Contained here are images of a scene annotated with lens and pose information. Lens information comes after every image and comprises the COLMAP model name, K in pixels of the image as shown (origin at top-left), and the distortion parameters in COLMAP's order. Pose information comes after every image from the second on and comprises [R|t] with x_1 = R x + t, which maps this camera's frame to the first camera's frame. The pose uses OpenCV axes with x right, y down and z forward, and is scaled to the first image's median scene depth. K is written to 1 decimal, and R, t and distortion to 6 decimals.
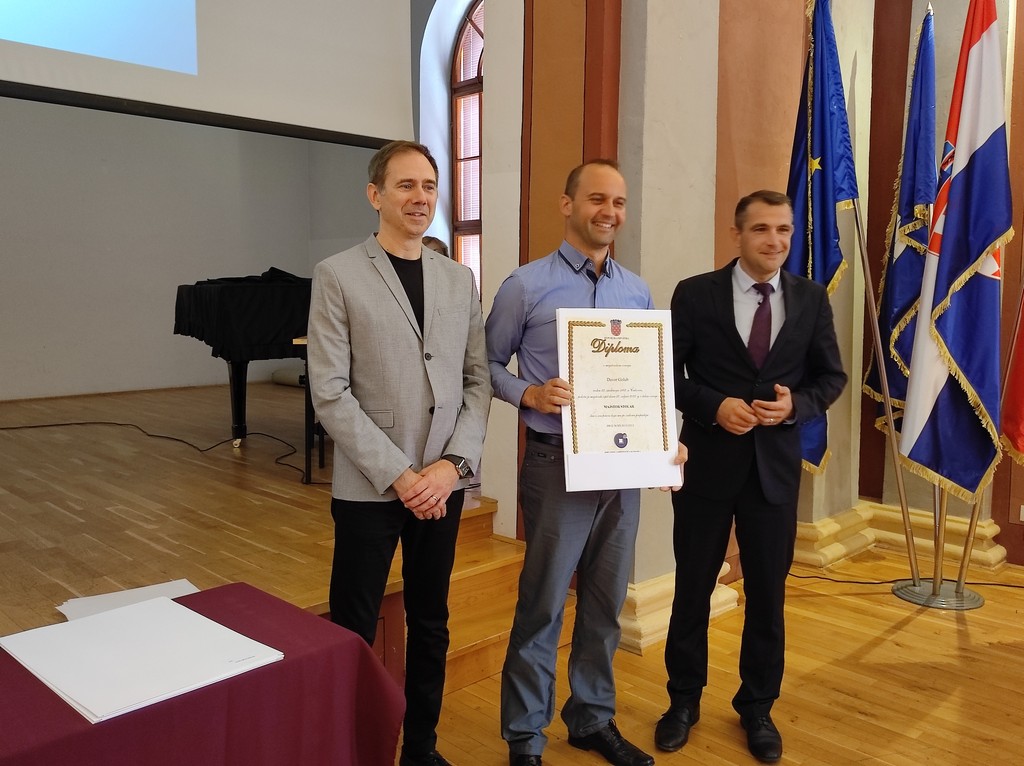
lens RADIAL K [[896.0, 0, 510.9], [0, 896.0, 387.2], [0, 0, 1]] dist [0.036100, -0.026665]
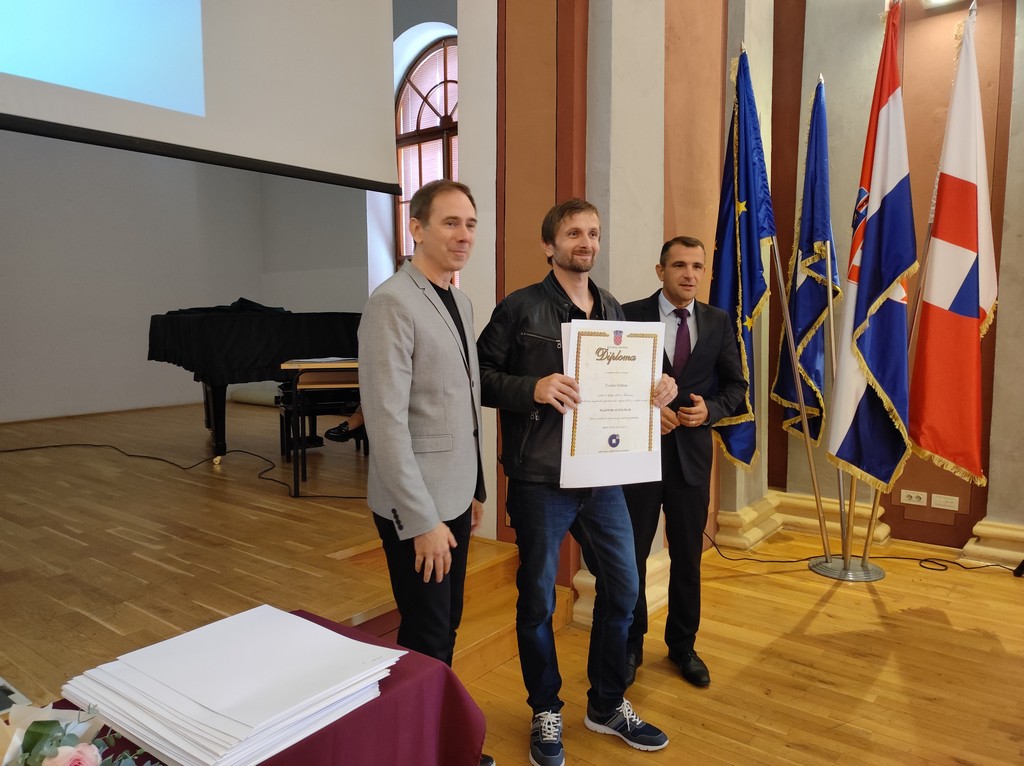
lens RADIAL K [[756.0, 0, 512.5], [0, 756.0, 385.0], [0, 0, 1]] dist [0.039414, -0.034267]
pose [[0.991848, -0.023076, 0.125318, -0.087143], [0.024861, 0.999610, -0.012701, -0.010819], [-0.124976, 0.015713, 0.992035, 0.061167]]
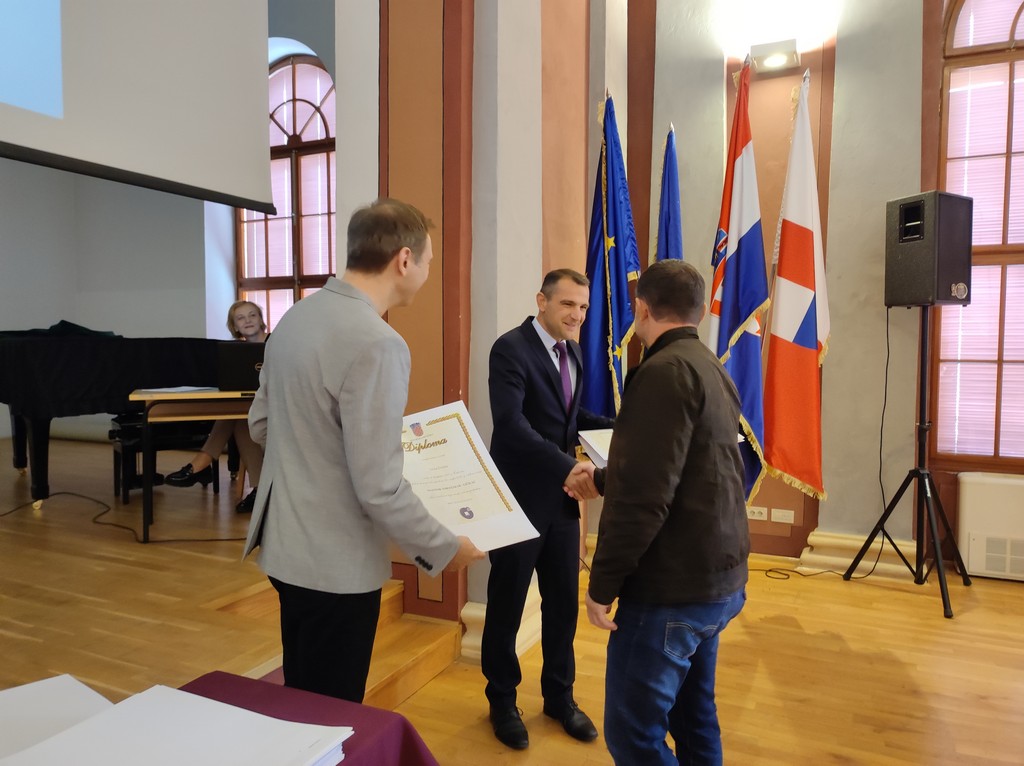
lens RADIAL K [[756.0, 0, 516.1], [0, 756.0, 385.5], [0, 0, 1]] dist [0.039414, -0.034267]
pose [[0.937087, -0.022438, 0.348375, -0.148201], [0.038910, 0.998428, -0.040355, -0.015175], [-0.346921, 0.051371, 0.936486, 0.085706]]
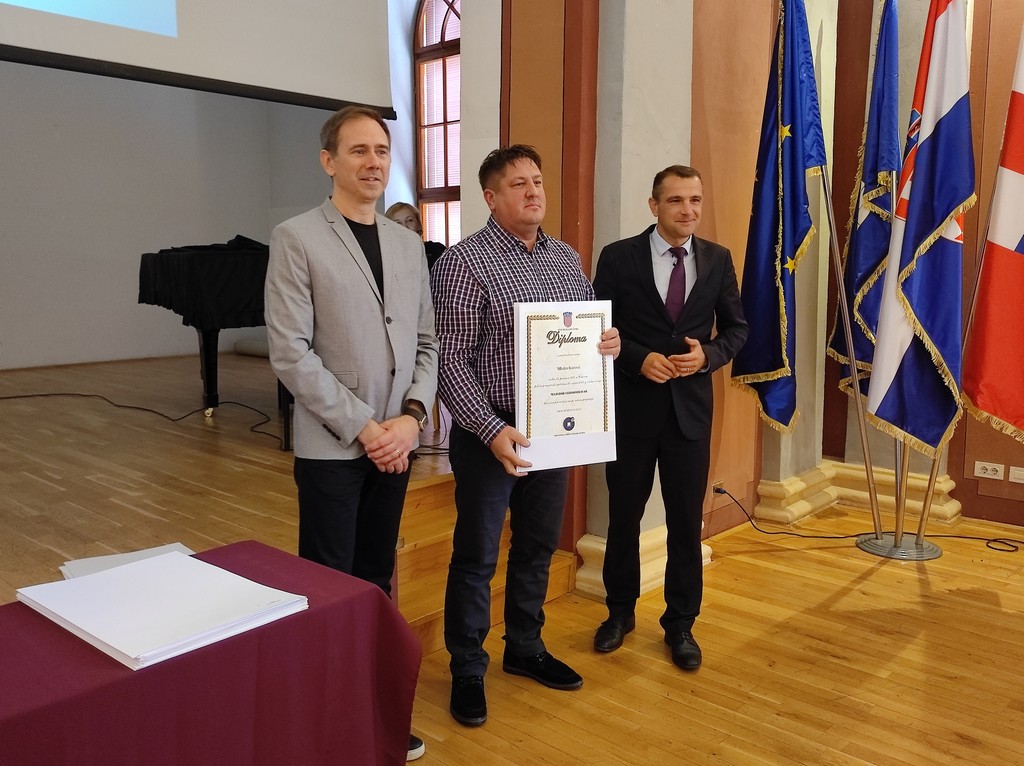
lens RADIAL K [[896.0, 0, 512.2], [0, 896.0, 387.4], [0, 0, 1]] dist [0.036100, -0.026665]
pose [[0.998565, -0.011004, 0.052407, -0.029279], [0.009285, 0.999415, 0.032925, 0.006720], [-0.052739, -0.032391, 0.998083, -0.015125]]
